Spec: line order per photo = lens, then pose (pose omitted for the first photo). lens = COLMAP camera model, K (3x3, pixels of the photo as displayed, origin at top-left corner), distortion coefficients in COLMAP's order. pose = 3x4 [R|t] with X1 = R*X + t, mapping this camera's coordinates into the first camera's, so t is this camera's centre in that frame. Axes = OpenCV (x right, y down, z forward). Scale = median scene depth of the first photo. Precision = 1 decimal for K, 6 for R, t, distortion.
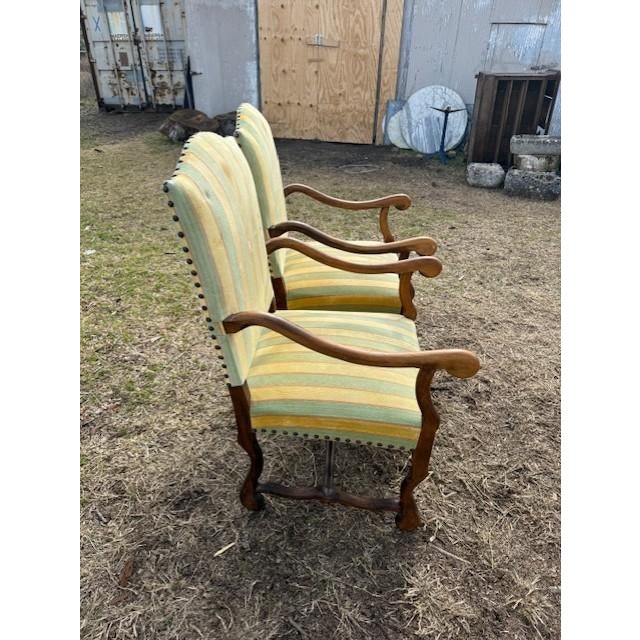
lens RADIAL K [[447.8, 0, 320.9], [0, 447.8, 311.0], [0, 0, 1]] dist [-0.001924, -0.002756]
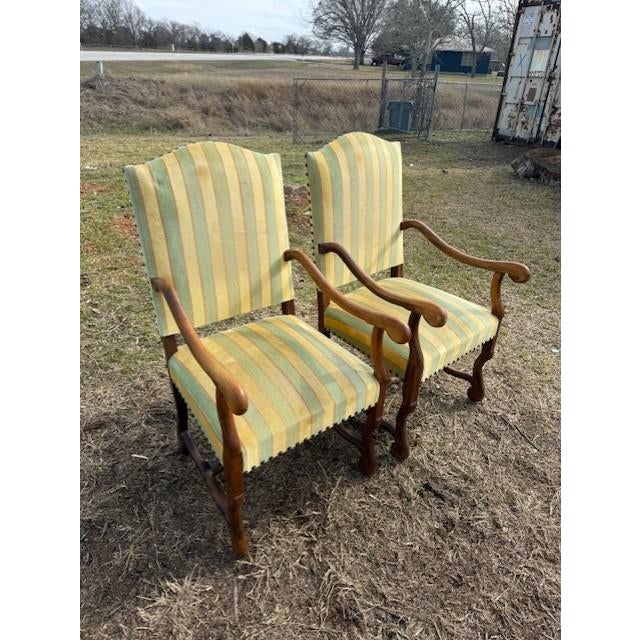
lens RADIAL K [[447.8, 0, 320.9], [0, 447.8, 311.0], [0, 0, 1]] dist [-0.001924, -0.002756]
pose [[0.667575, 0.374423, -0.643546, 0.082742], [-0.412995, 0.905406, 0.098361, -0.018894], [0.619499, 0.200118, 0.759061, 0.028036]]
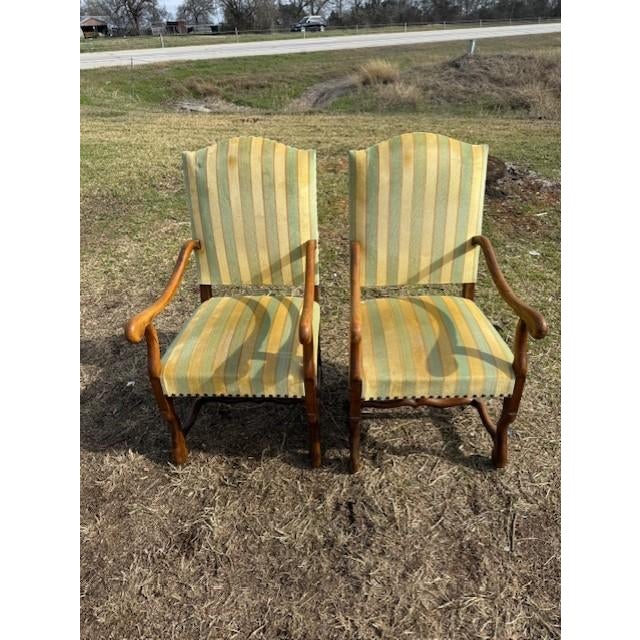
lens RADIAL K [[470.2, 0, 335.5], [0, 470.2, 315.7], [0, 0, 1]] dist [-0.008976, 0.001640]
pose [[0.016076, 0.506972, -0.861812, 0.125300], [-0.490410, 0.755127, 0.435065, -0.068109], [0.871344, 0.415647, 0.260764, 0.095905]]
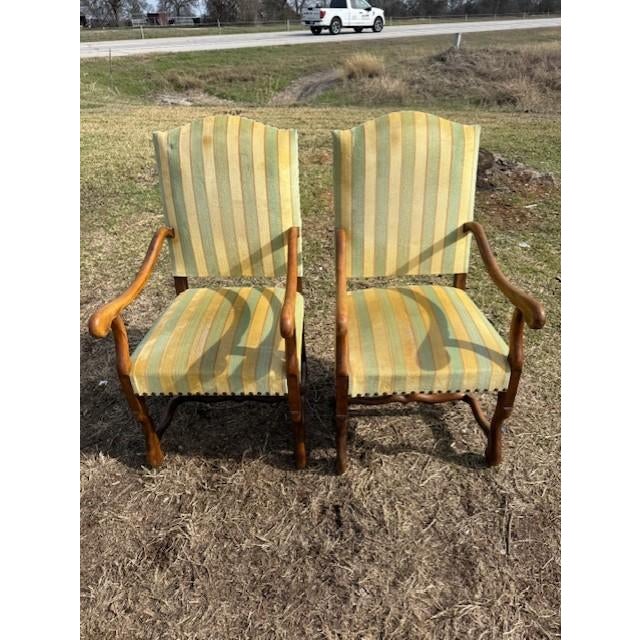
lens RADIAL K [[469.7, 0, 336.5], [0, 469.7, 320.8], [0, 0, 1]] dist [0.000489, -0.006588]
pose [[0.045388, 0.519916, -0.853010, 0.118755], [-0.497097, 0.752420, 0.432156, -0.063489], [0.866507, 0.404415, 0.292600, 0.099501]]
